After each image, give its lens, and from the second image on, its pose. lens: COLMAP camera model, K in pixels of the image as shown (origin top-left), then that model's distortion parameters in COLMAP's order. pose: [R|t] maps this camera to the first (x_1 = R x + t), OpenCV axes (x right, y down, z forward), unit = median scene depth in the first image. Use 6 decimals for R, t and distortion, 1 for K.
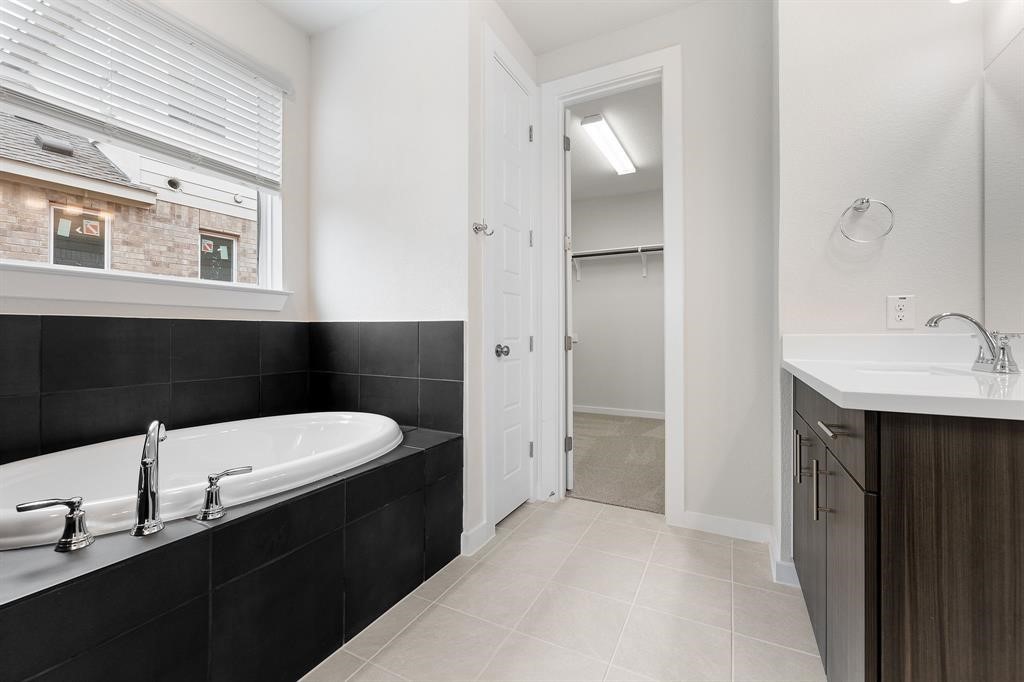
lens RADIAL K [[437.5, 0, 504.0], [0, 437.5, 332.1], [0, 0, 1]] dist [-0.000448, 0.000783]
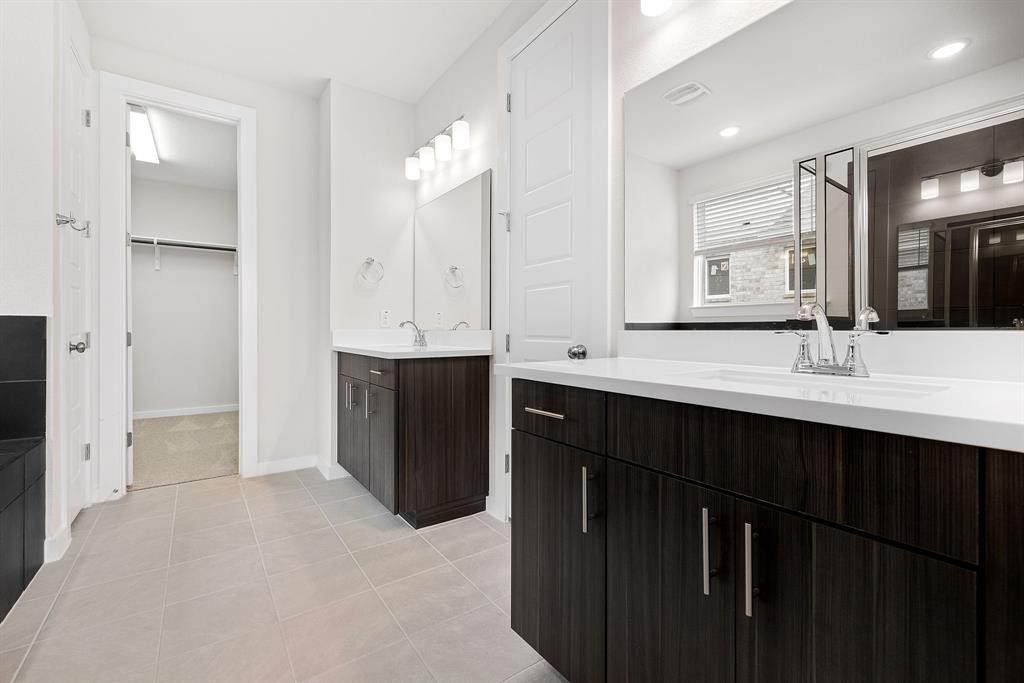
lens RADIAL K [[437.5, 0, 510.1], [0, 437.5, 333.5], [0, 0, 1]] dist [-0.000448, 0.000783]
pose [[0.454880, -0.006468, 0.890530, -0.439193], [-0.004691, 0.999942, 0.009659, -0.001084], [-0.890541, -0.008571, 0.454823, -0.294787]]
